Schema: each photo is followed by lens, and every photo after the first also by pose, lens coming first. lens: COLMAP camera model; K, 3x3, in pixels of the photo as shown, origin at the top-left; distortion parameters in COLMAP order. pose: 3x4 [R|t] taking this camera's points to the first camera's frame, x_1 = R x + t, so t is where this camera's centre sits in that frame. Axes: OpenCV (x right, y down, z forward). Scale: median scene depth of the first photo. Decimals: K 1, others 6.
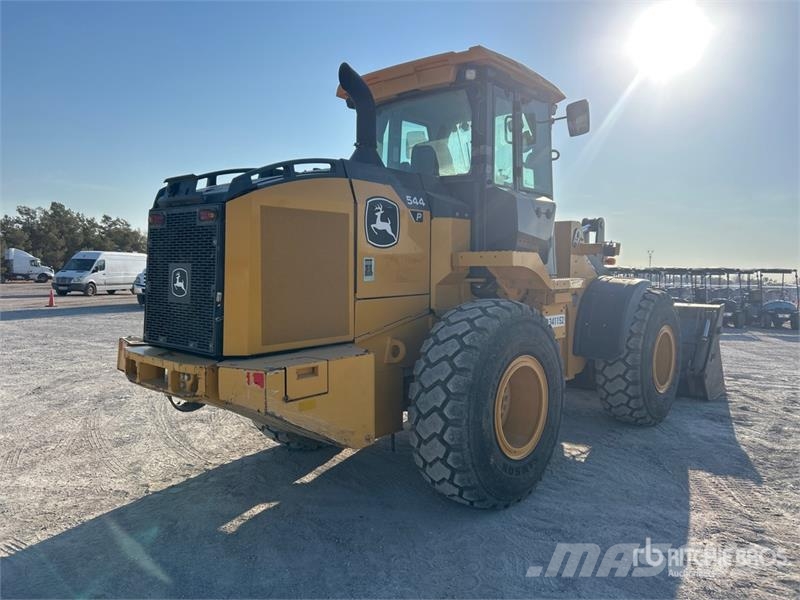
lens RADIAL K [[638.3, 0, 400.0], [0, 638.3, 300.0], [0, 0, 1]] dist [0.031584, -0.013067]
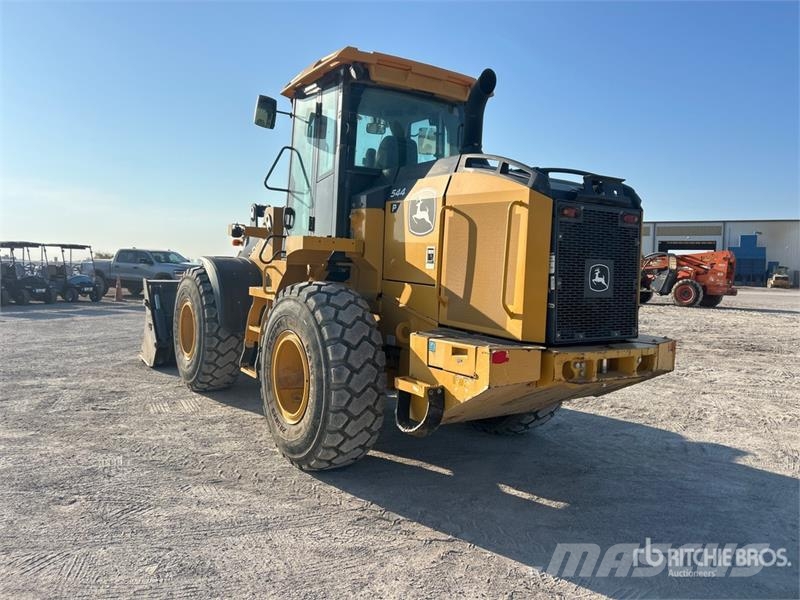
lens RADIAL K [[638.3, 0, 400.0], [0, 638.3, 300.0], [0, 0, 1]] dist [0.031584, -0.013067]
pose [[0.212254, -0.070847, 0.974643, -1.061267], [0.024023, 0.997445, 0.067273, -0.051269], [-0.976919, 0.009135, 0.213414, 0.809291]]
